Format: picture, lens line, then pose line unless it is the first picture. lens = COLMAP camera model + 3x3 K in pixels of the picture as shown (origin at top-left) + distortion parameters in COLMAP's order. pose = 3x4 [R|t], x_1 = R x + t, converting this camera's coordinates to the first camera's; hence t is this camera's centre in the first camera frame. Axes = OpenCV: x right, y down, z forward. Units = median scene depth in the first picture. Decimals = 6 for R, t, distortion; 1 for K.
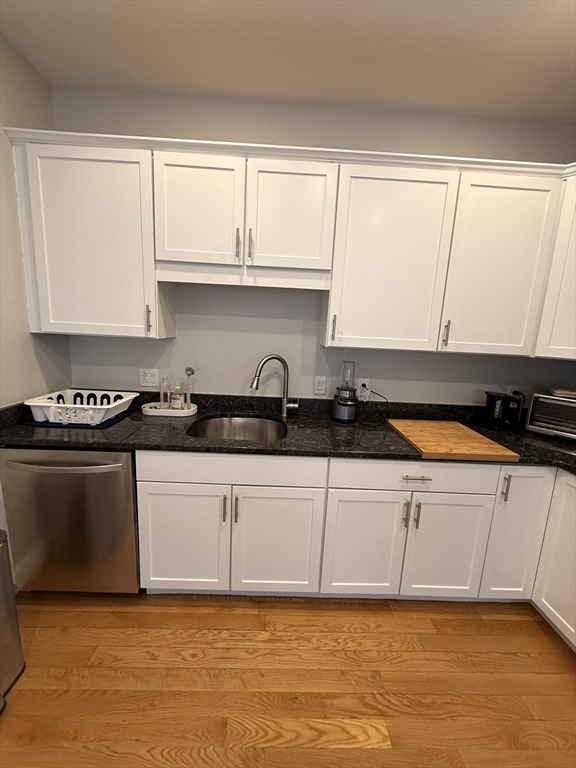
lens RADIAL K [[305.9, 0, 287.8], [0, 305.9, 381.3], [0, 0, 1]] dist [-0.000426, 0.000141]
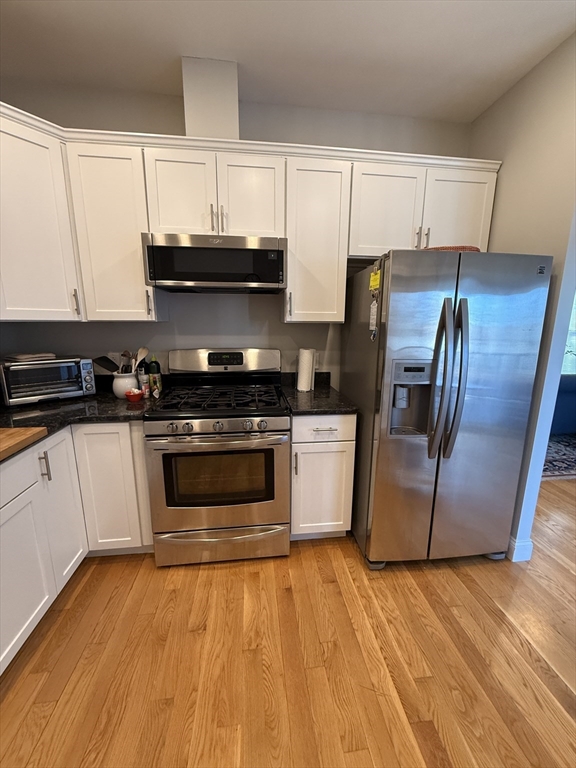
lens RADIAL K [[305.9, 0, 287.7], [0, 305.9, 382.0], [0, 0, 1]] dist [-0.000426, 0.000141]
pose [[-0.094191, -0.244703, 0.965012, -0.147049], [0.159711, 0.953053, 0.257260, -0.006629], [-0.982660, 0.178354, -0.050688, 0.271668]]
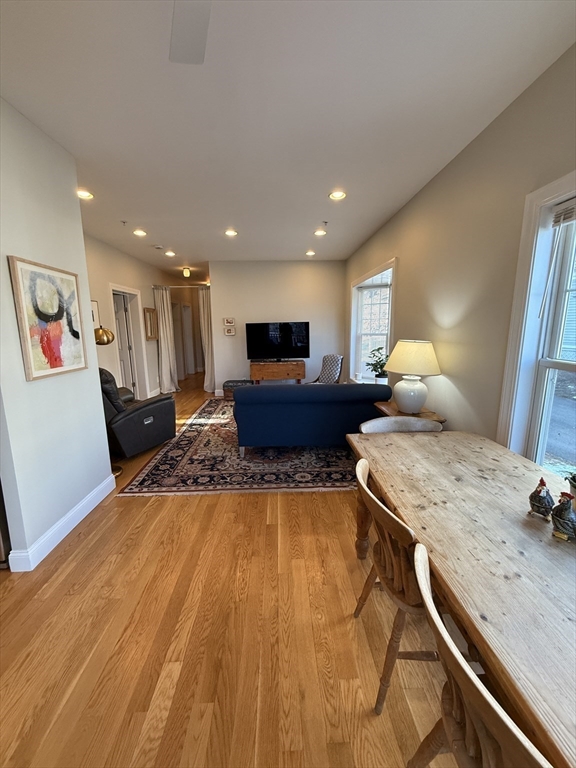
lens RADIAL K [[305.9, 0, 287.9], [0, 305.9, 383.5], [0, 0, 1]] dist [-0.000426, 0.000141]
pose [[-0.012582, -0.228080, 0.973561, -0.270113], [0.181350, 0.956971, 0.226537, 0.287218], [-0.983338, 0.179405, 0.029321, -1.613236]]
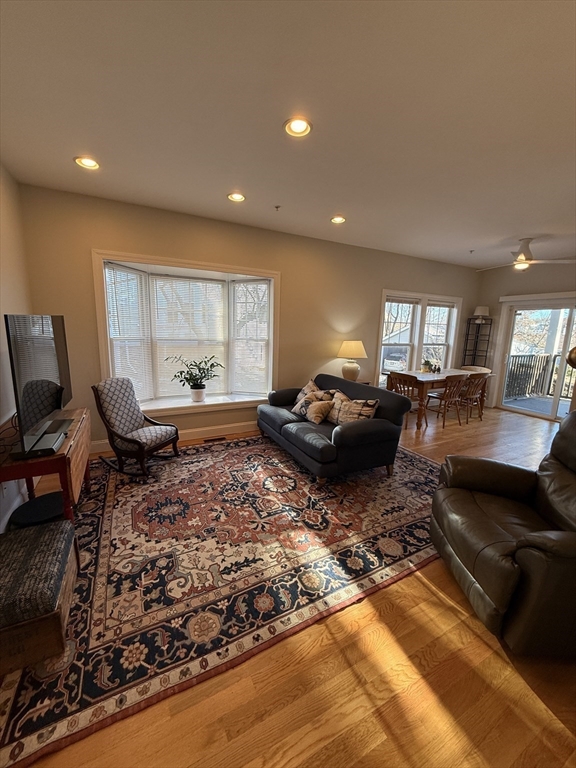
lens RADIAL K [[305.9, 0, 287.5], [0, 305.9, 381.9], [0, 0, 1]] dist [-0.000426, 0.000141]
pose [[-0.896116, 0.008195, -0.443744, 3.089862], [-0.143658, 0.940647, 0.307483, 0.131953], [0.419926, 0.339288, -0.841752, 0.005552]]
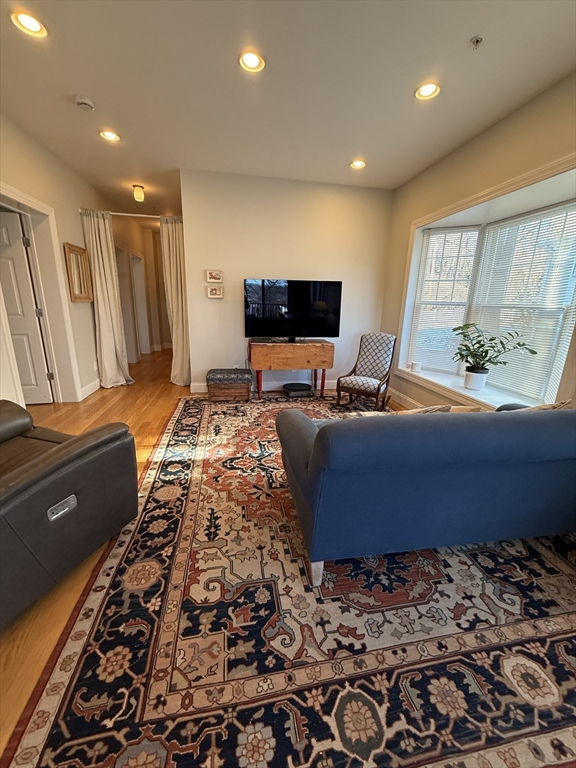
lens RADIAL K [[305.9, 0, 288.1], [0, 305.9, 382.7], [0, 0, 1]] dist [-0.000426, 0.000141]
pose [[-0.155308, -0.300988, 0.940896, 1.024644], [0.135323, 0.936992, 0.322076, 0.370309], [-0.978554, 0.177345, -0.104792, -1.088872]]
